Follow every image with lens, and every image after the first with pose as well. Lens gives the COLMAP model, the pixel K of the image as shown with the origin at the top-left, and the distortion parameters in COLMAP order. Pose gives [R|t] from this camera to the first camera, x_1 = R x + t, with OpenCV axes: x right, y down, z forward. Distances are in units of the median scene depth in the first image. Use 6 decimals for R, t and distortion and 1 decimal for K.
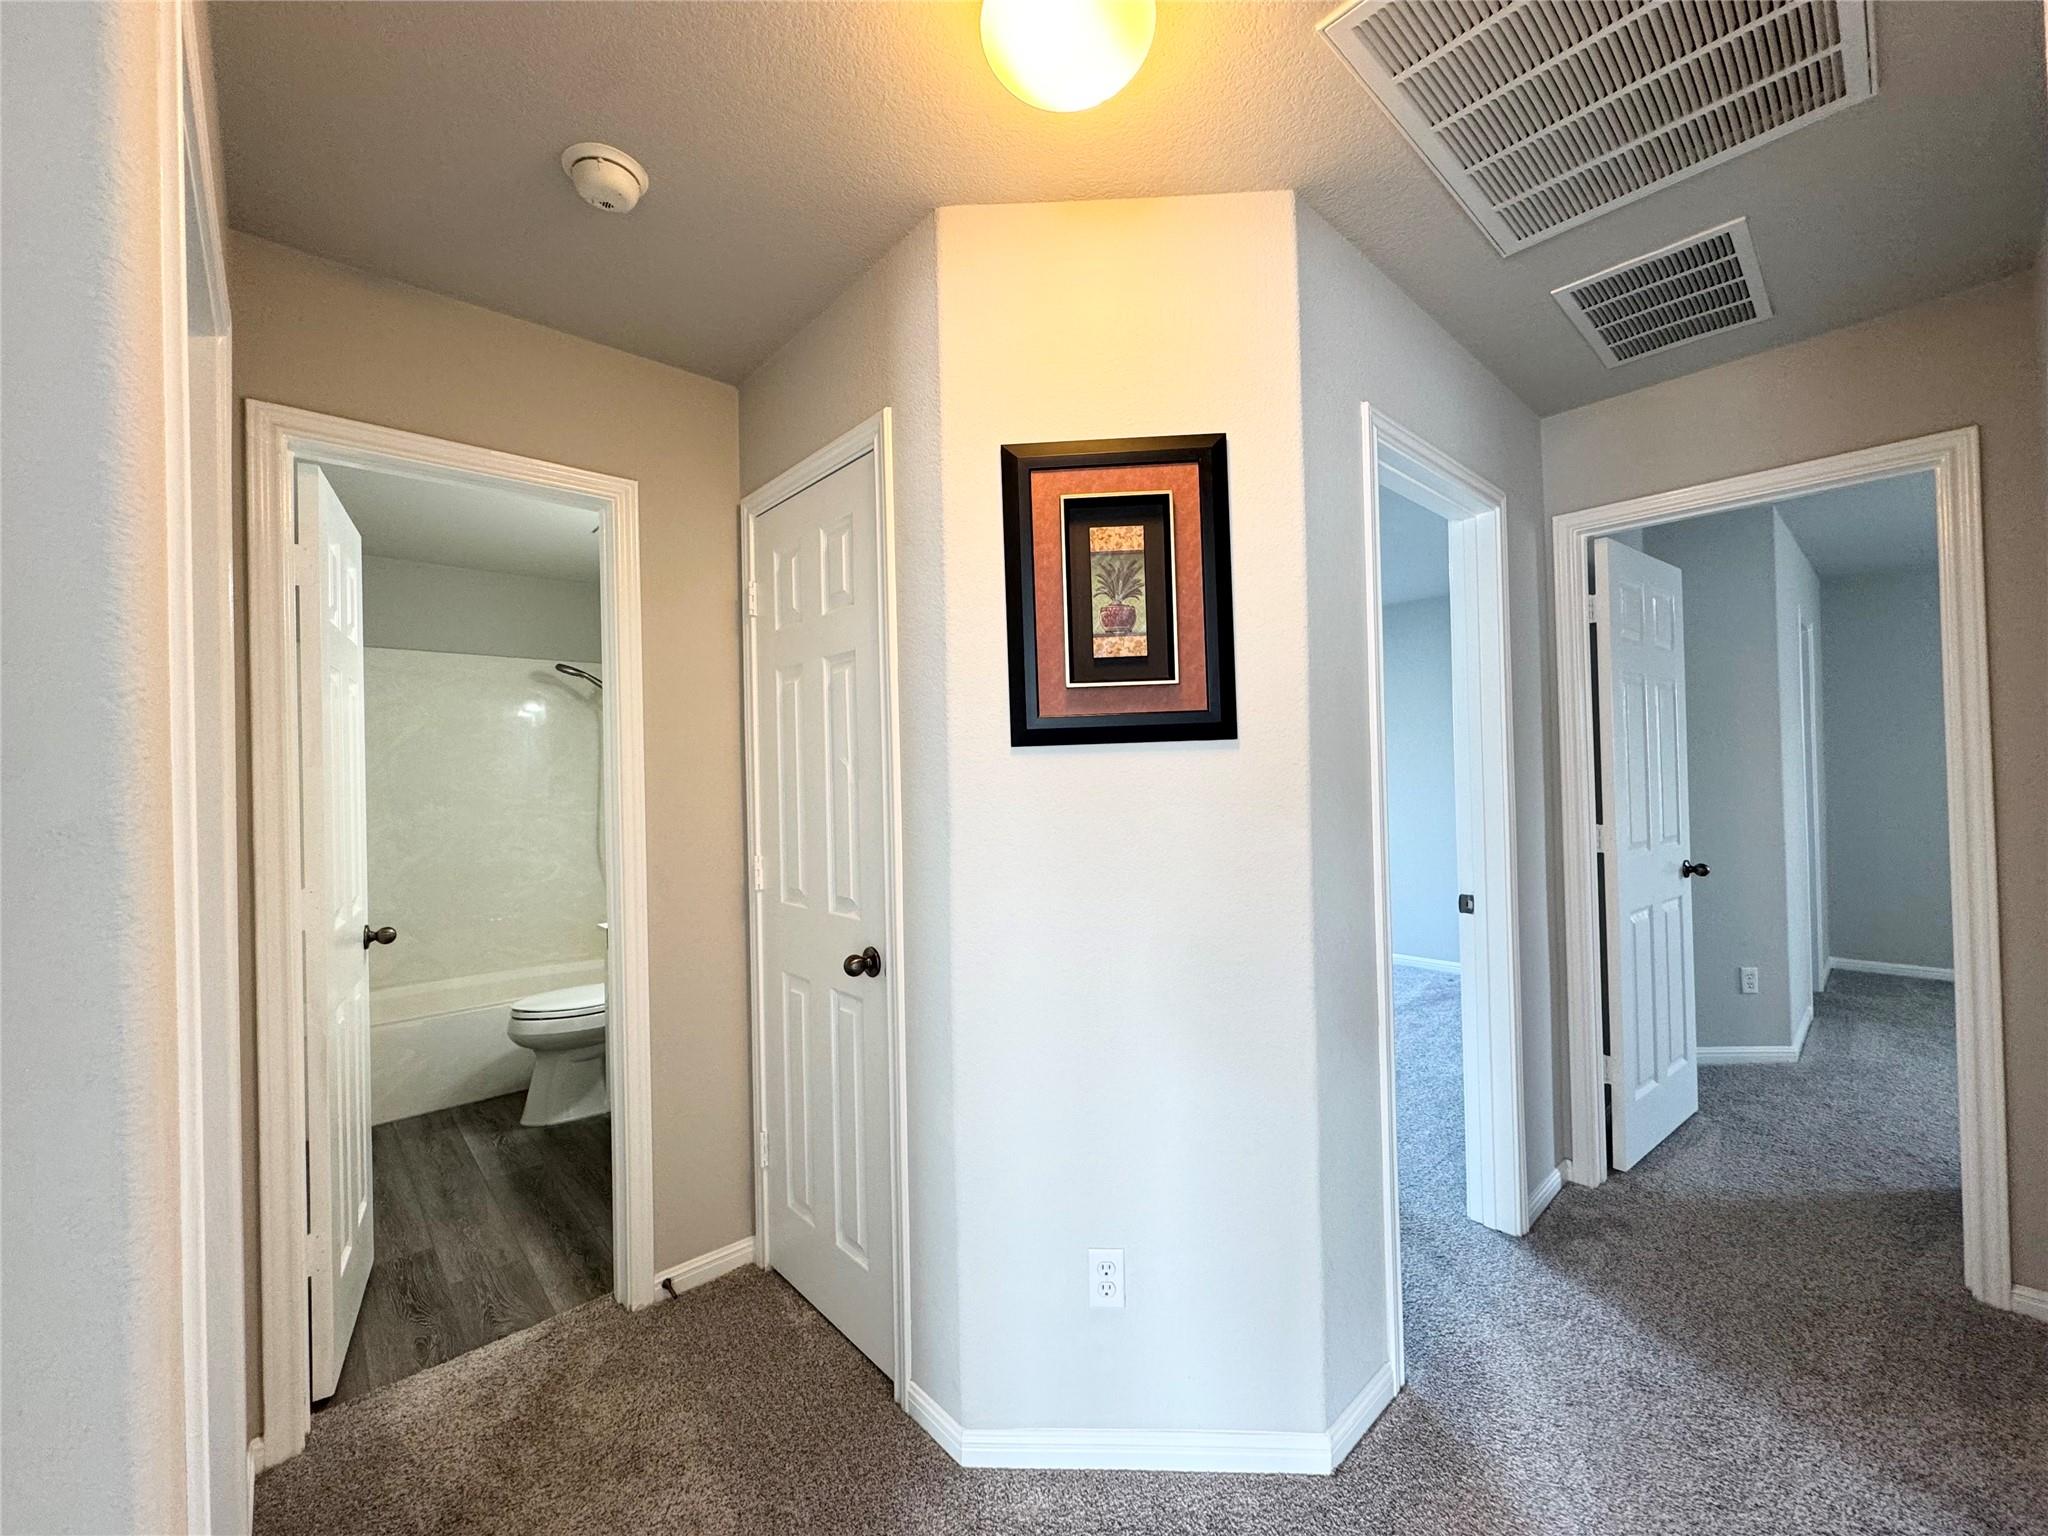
lens RADIAL K [[816.8, 0, 1024.4], [0, 816.8, 766.8], [0, 0, 1]] dist [-0.002344, 0.000002]
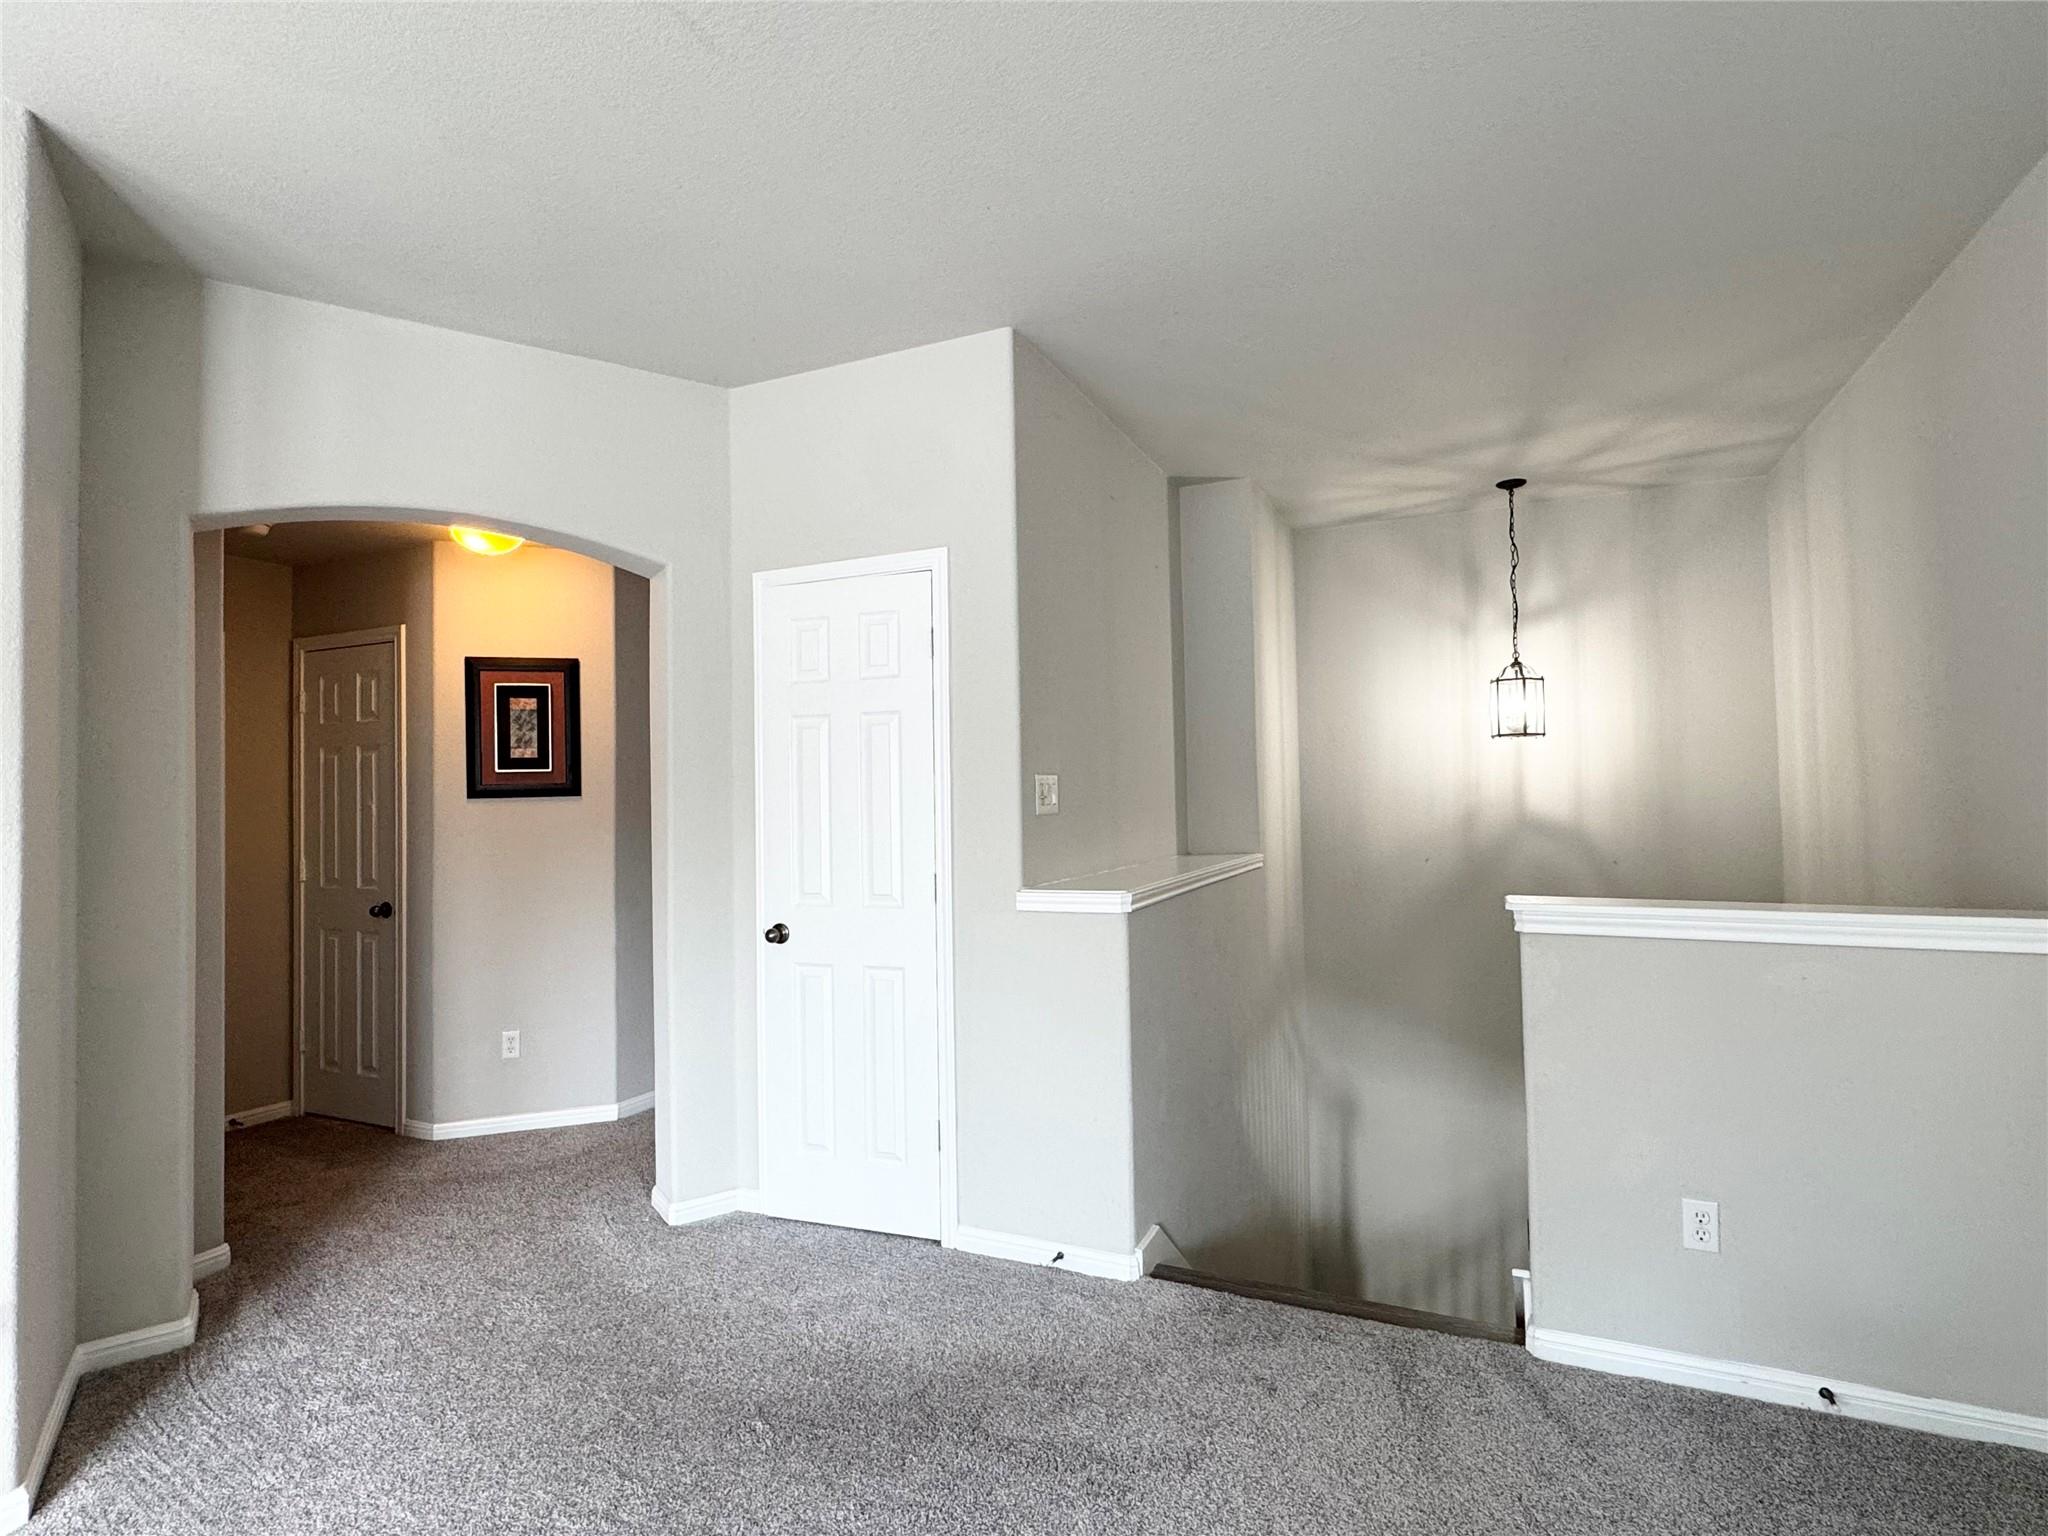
lens RADIAL K [[1027.0, 0, 1017.6], [0, 1027.0, 764.8], [0, 0, 1]] dist [-0.006600, -0.001001]
pose [[0.918792, 0.018113, 0.394327, 0.245445], [-0.008034, 0.999598, -0.027196, -0.051181], [-0.394661, 0.021819, 0.918568, -2.008907]]
